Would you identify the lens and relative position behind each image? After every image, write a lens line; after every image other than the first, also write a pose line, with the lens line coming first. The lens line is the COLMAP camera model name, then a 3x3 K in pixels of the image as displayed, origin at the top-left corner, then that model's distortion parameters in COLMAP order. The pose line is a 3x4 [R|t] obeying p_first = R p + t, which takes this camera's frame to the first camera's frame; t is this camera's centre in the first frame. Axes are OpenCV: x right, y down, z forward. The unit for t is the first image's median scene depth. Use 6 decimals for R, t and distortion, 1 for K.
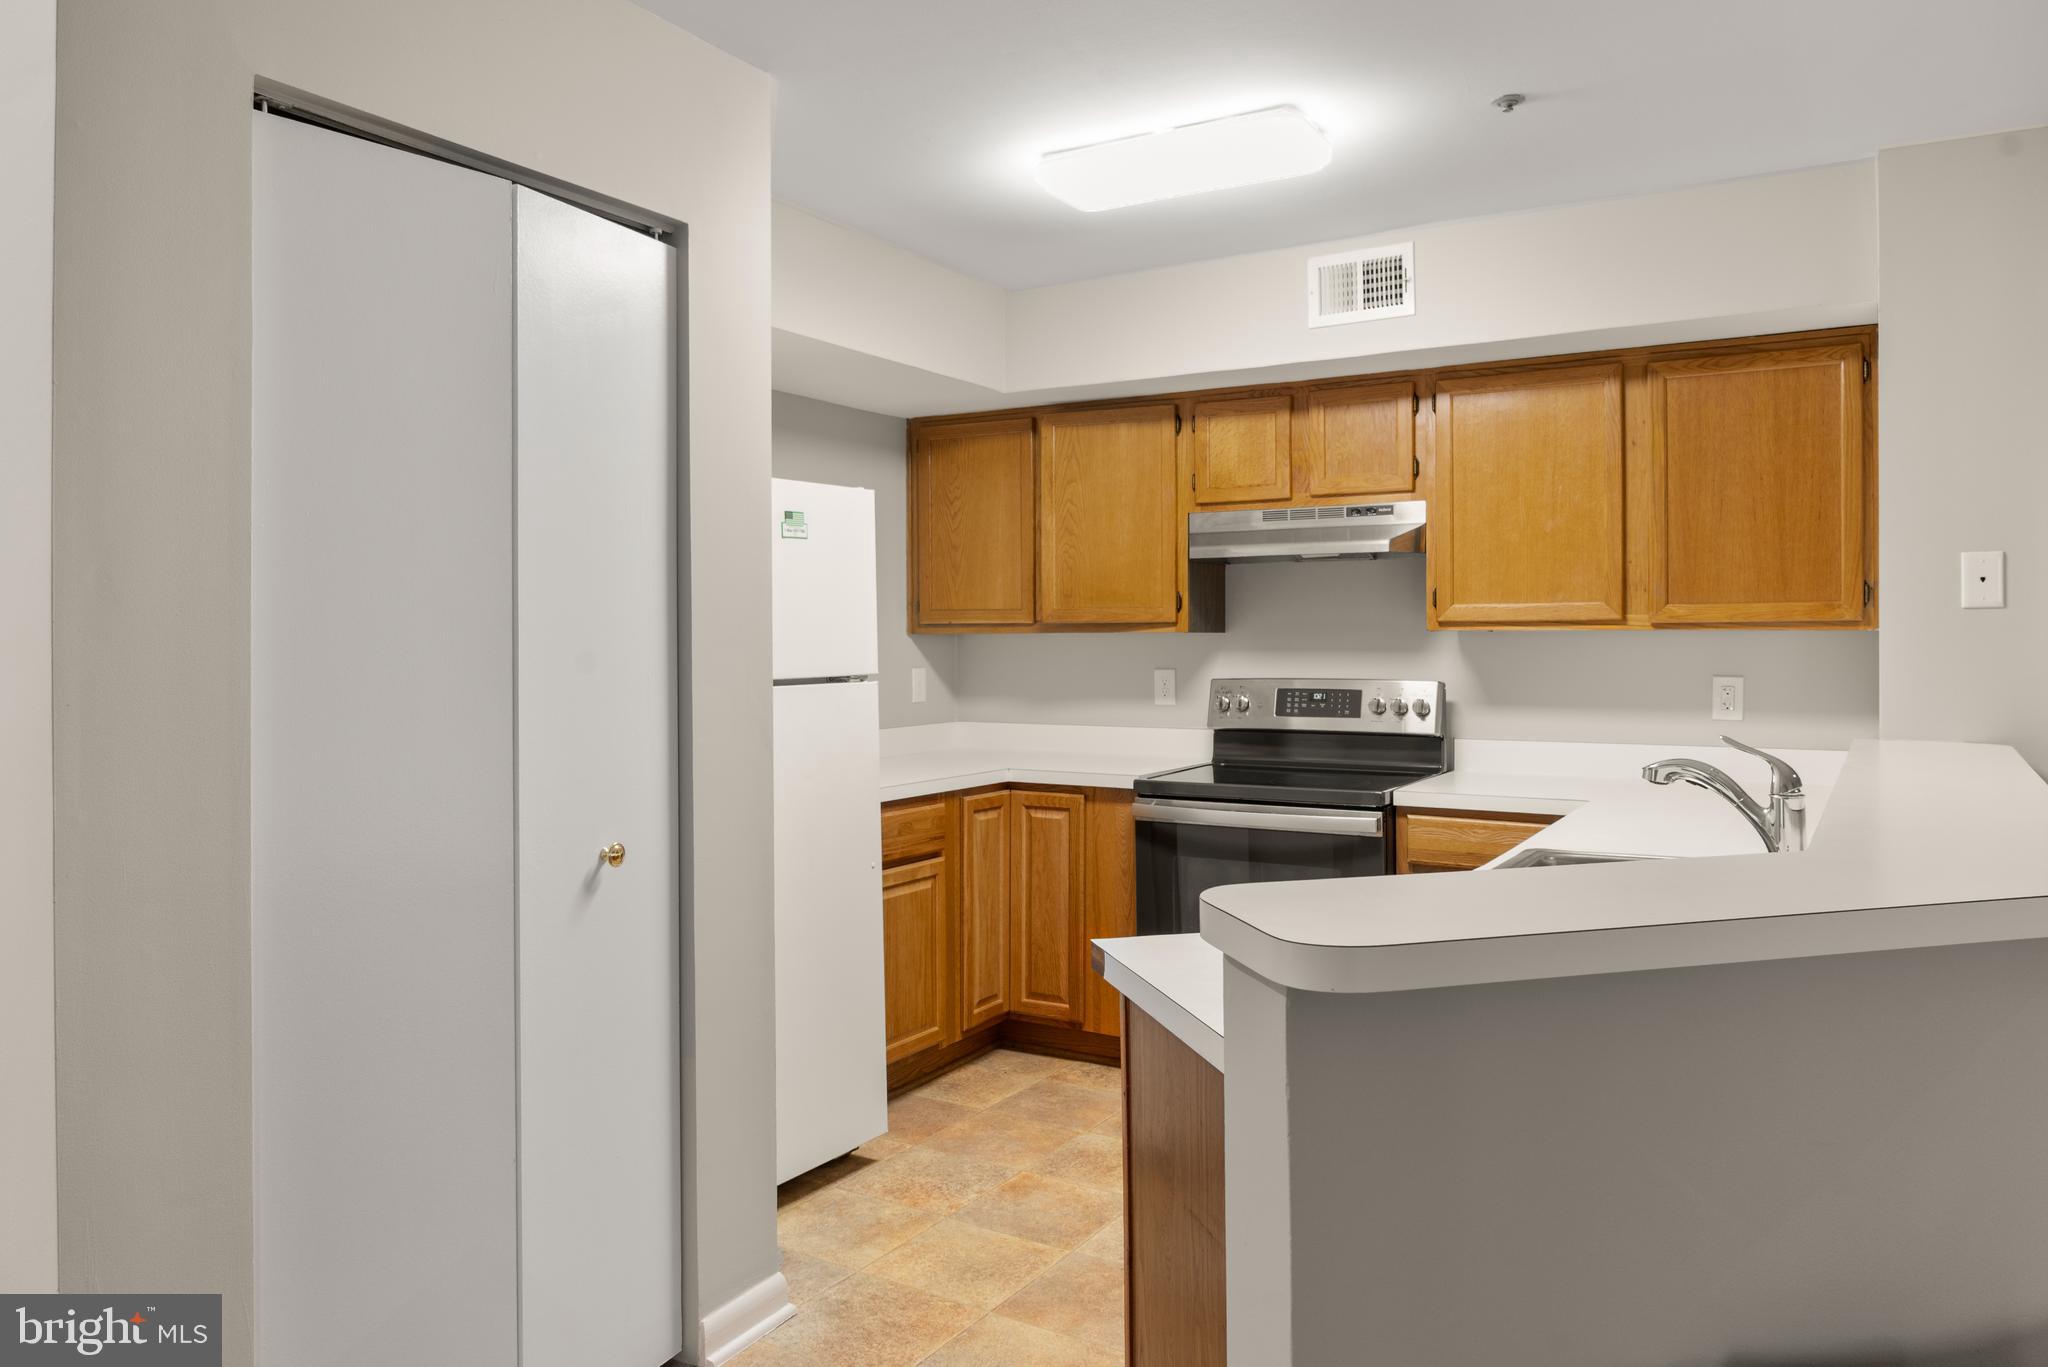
lens RADIAL K [[1402.7, 0, 1027.1], [0, 1402.7, 678.6], [0, 0, 1]] dist [0.007092, 0.000502]
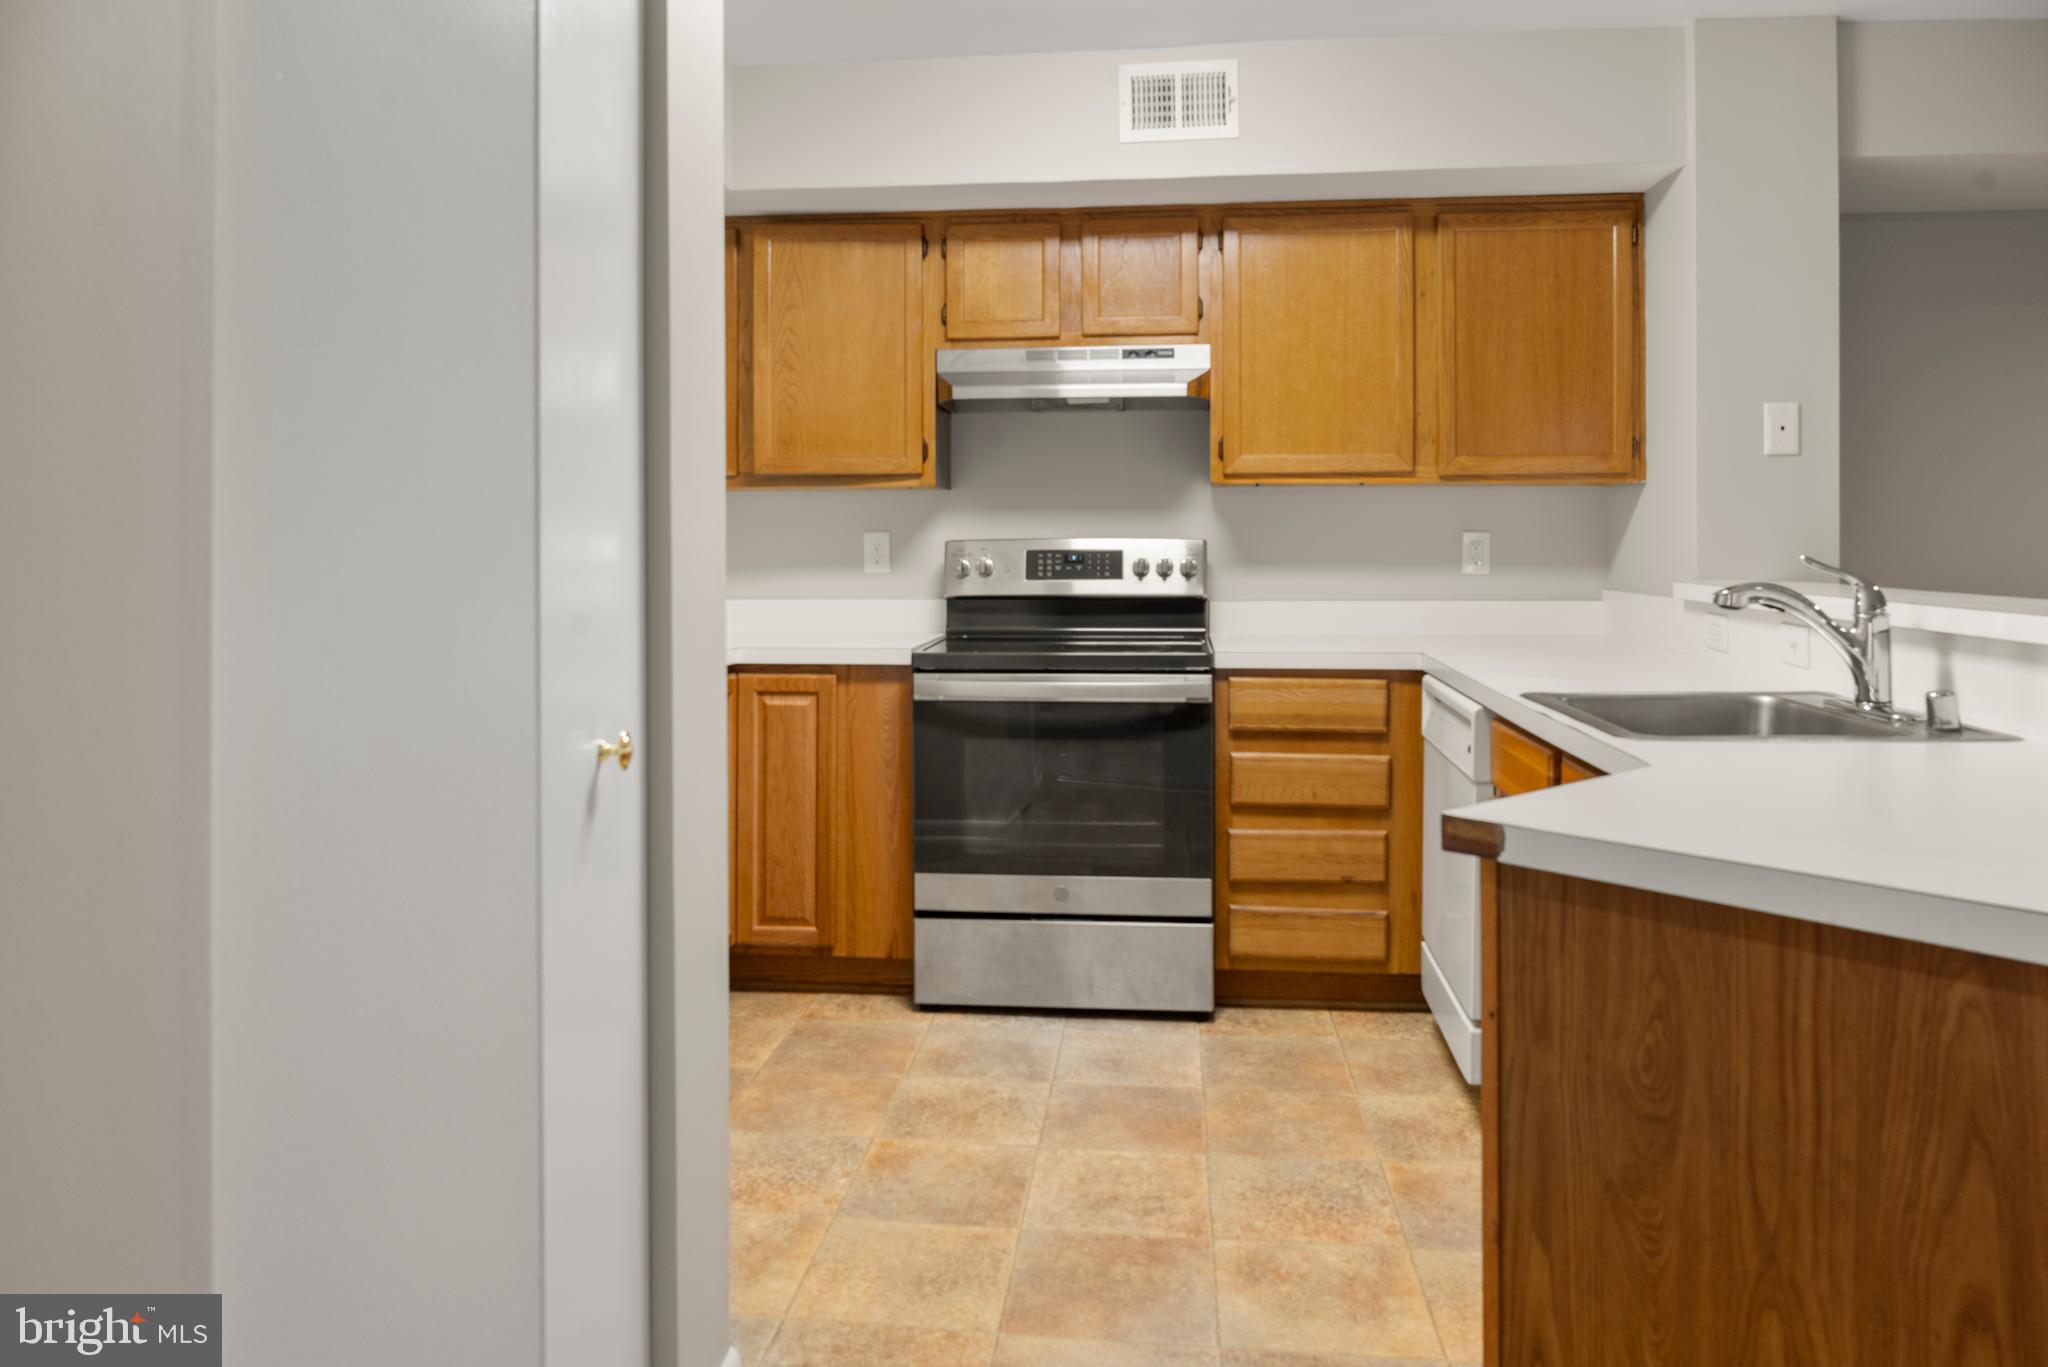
lens RADIAL K [[1402.7, 0, 1014.6], [0, 1402.7, 565.3], [0, 0, 1]] dist [0.007092, 0.000502]
pose [[0.908596, -0.005777, 0.417637, -0.234607], [0.011046, 0.999887, -0.010199, 0.029809], [-0.417531, 0.013880, 0.908557, 0.208980]]
